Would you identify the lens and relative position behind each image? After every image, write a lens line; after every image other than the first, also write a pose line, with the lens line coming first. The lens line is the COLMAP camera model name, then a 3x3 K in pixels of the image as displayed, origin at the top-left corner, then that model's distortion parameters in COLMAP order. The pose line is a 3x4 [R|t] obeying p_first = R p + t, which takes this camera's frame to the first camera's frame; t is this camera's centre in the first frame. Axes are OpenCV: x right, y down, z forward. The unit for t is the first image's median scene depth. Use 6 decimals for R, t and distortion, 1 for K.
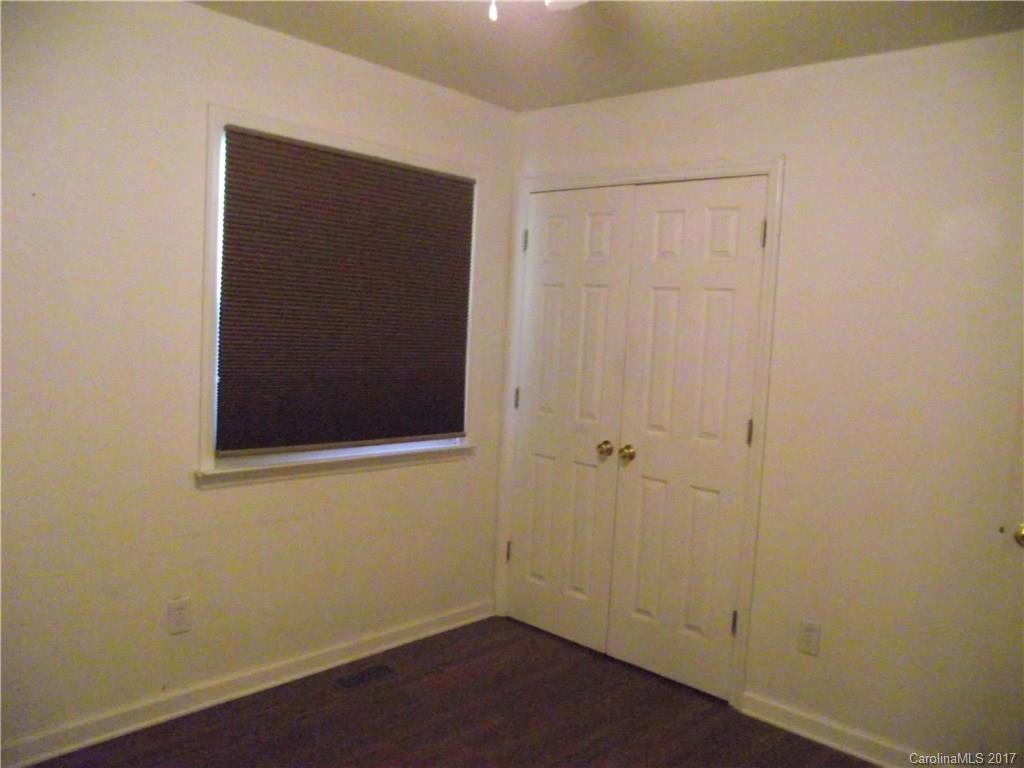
lens RADIAL K [[812.7, 0, 512.0], [0, 812.7, 384.0], [0, 0, 1]] dist [-0.036026, 0.006753]
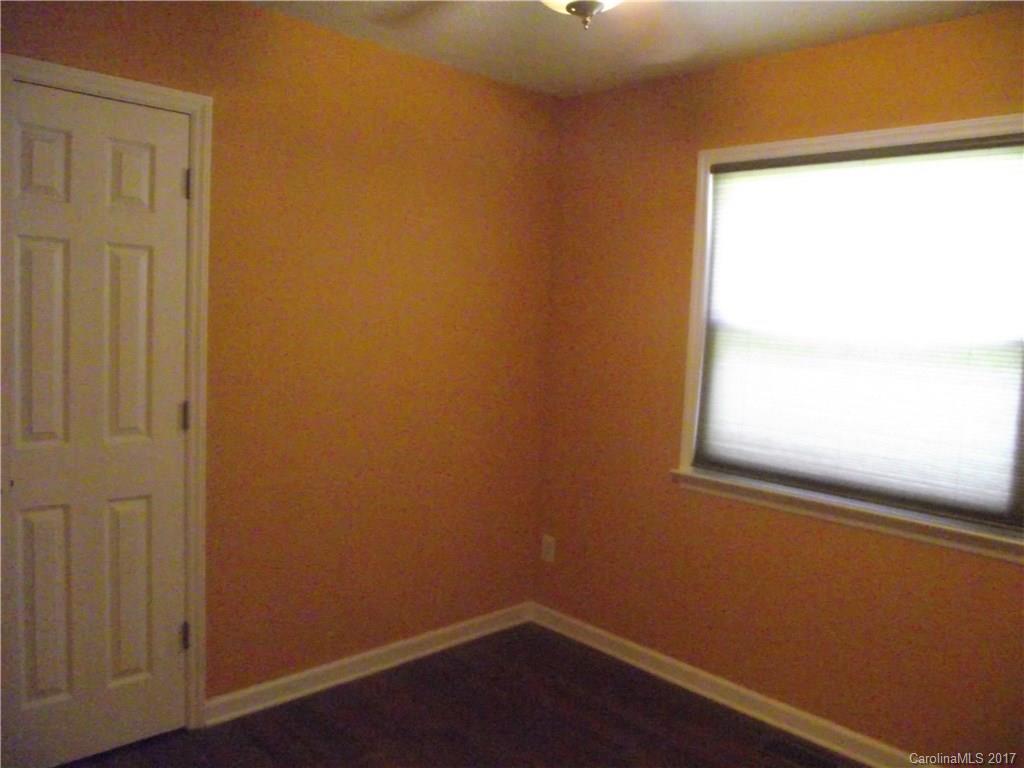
lens RADIAL K [[812.7, 0, 512.0], [0, 812.7, 384.0], [0, 0, 1]] dist [-0.036026, 0.006753]
pose [[0.059998, -0.121397, 0.990789, -0.537331], [0.037661, 0.992146, 0.119282, -0.065351], [-0.997488, 0.030157, 0.064099, 0.591086]]
